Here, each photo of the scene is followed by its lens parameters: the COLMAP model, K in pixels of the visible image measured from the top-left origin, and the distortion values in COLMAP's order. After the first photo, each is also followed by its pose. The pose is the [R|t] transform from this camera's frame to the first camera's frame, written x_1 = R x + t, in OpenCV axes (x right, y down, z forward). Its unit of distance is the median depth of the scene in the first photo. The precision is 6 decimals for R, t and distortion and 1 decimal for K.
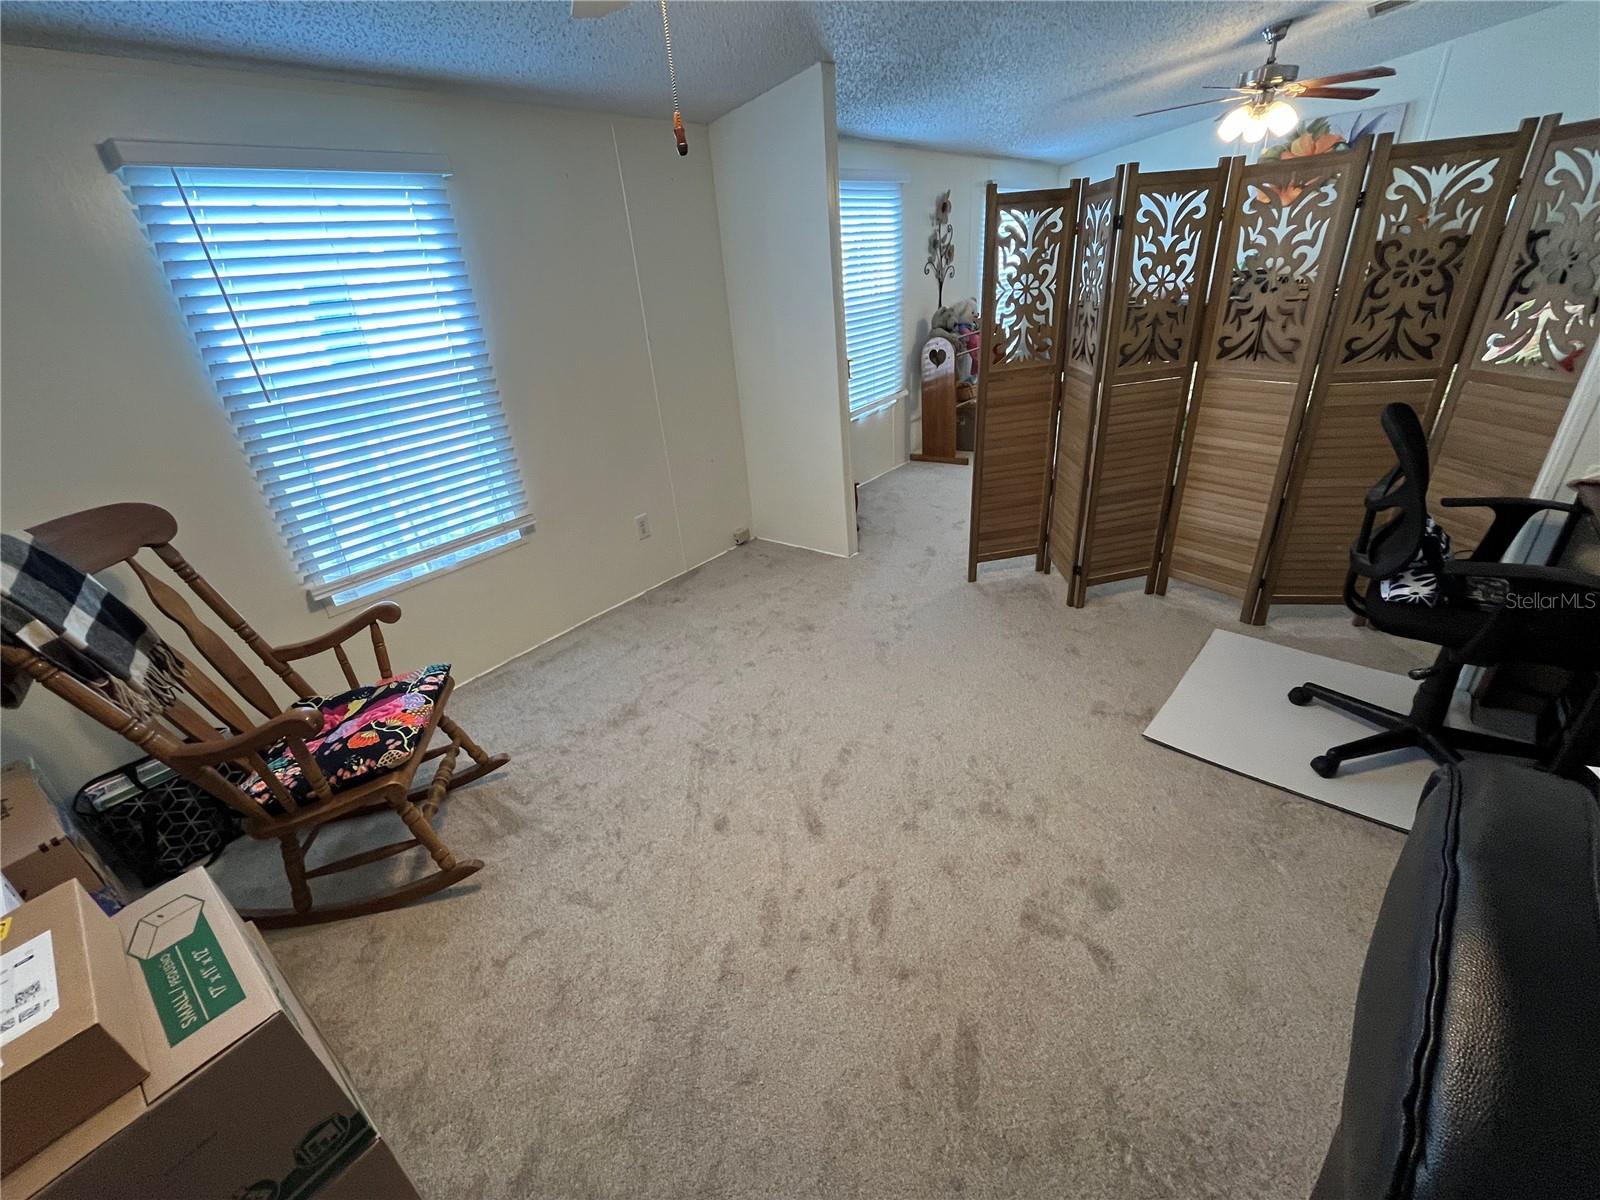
lens RADIAL K [[671.8, 0, 793.9], [0, 671.8, 597.9], [0, 0, 1]] dist [-0.003160, -0.000151]
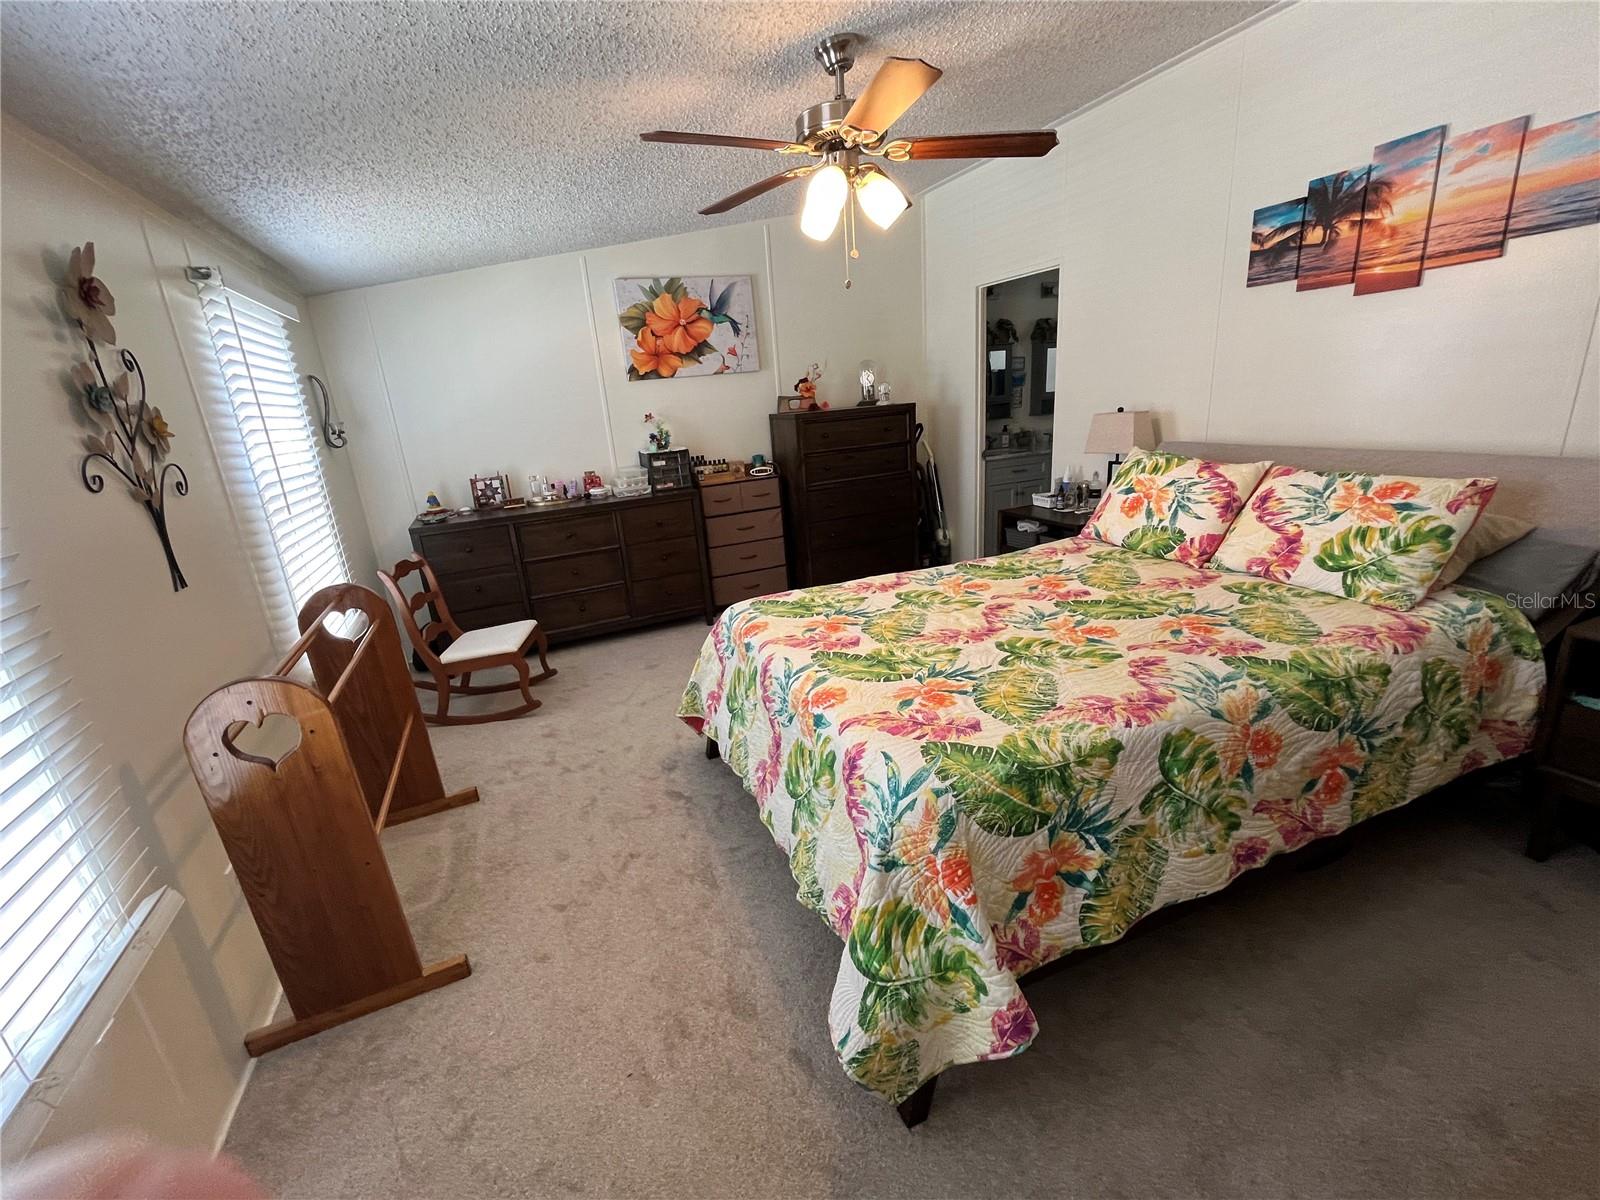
lens RADIAL K [[671.8, 0, 793.9], [0, 671.8, 597.9], [0, 0, 1]] dist [-0.003160, -0.000151]
pose [[0.476657, -0.214020, 0.852639, 0.089027], [0.426649, 0.904344, -0.011515, -0.322793], [-0.768615, 0.369266, 0.522373, 0.662675]]
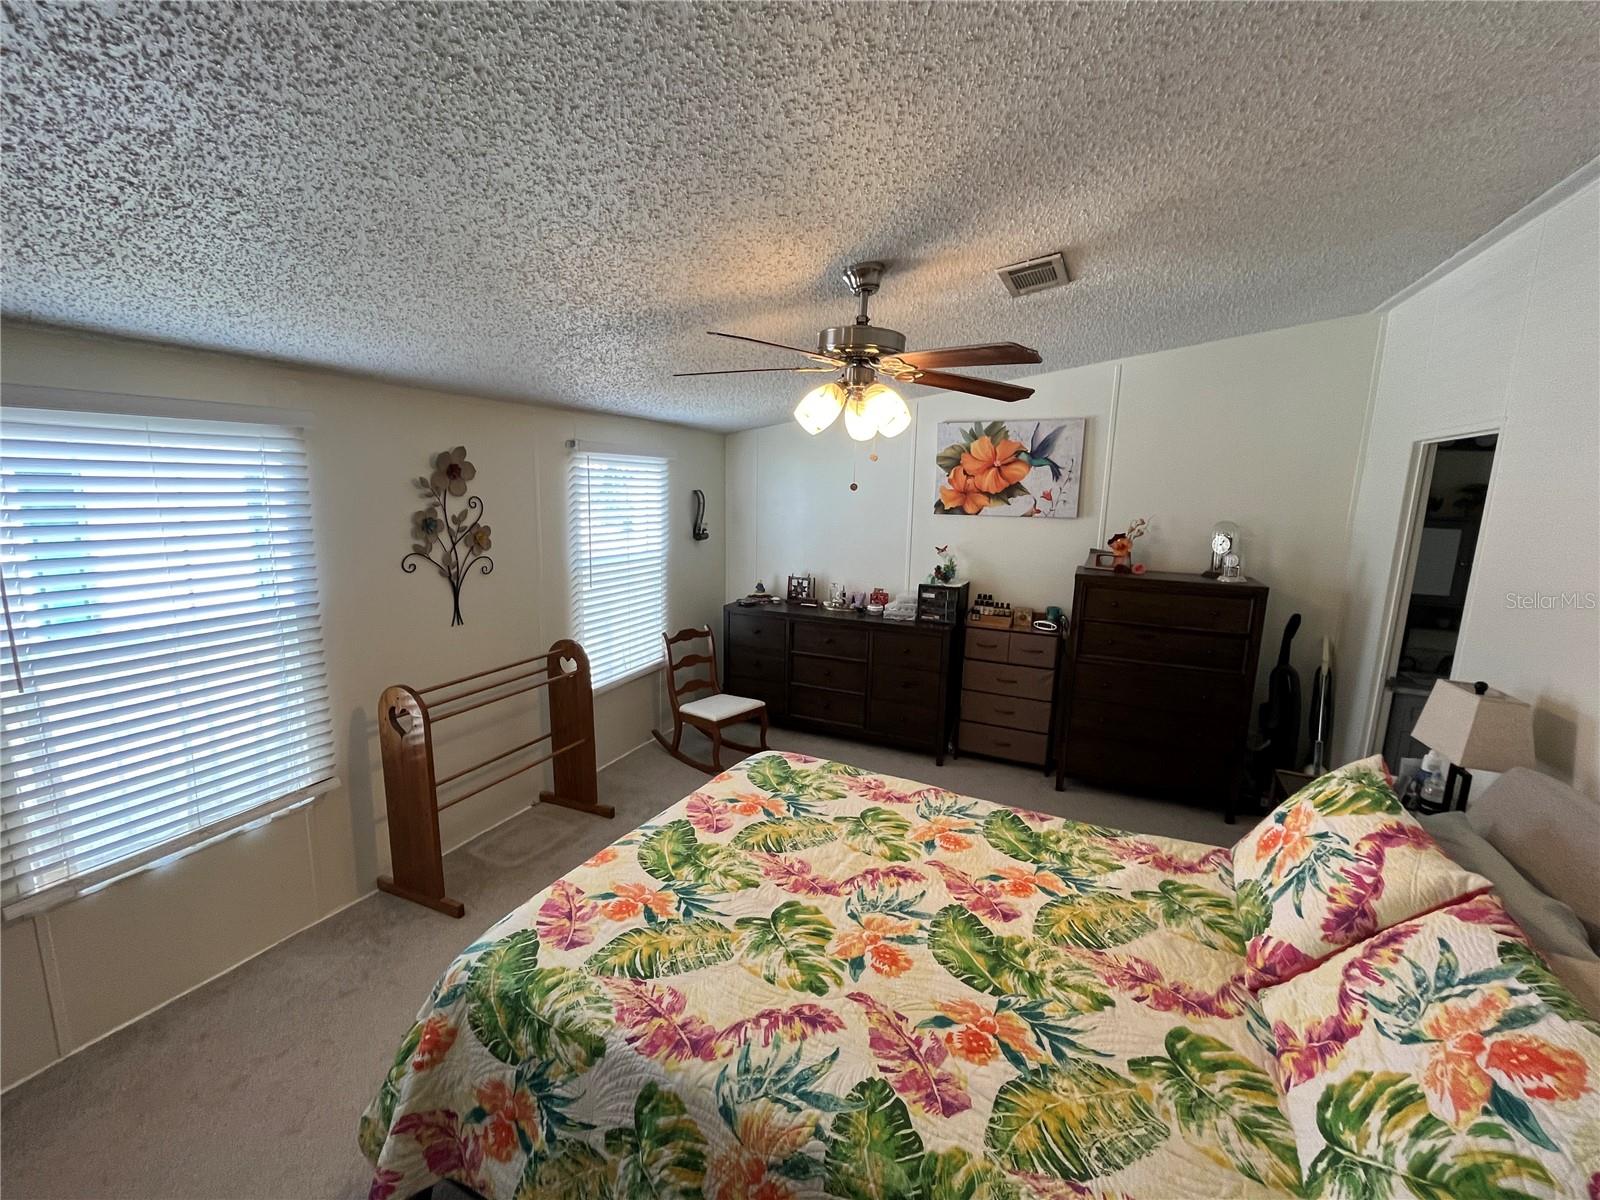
lens RADIAL K [[671.8, 0, 793.9], [0, 671.8, 597.9], [0, 0, 1]] dist [-0.003160, -0.000151]
pose [[0.966051, 0.063822, 0.250346, 0.390776], [0.013714, 0.954972, -0.296378, -0.299278], [-0.257989, 0.289749, 0.921676, 0.408821]]
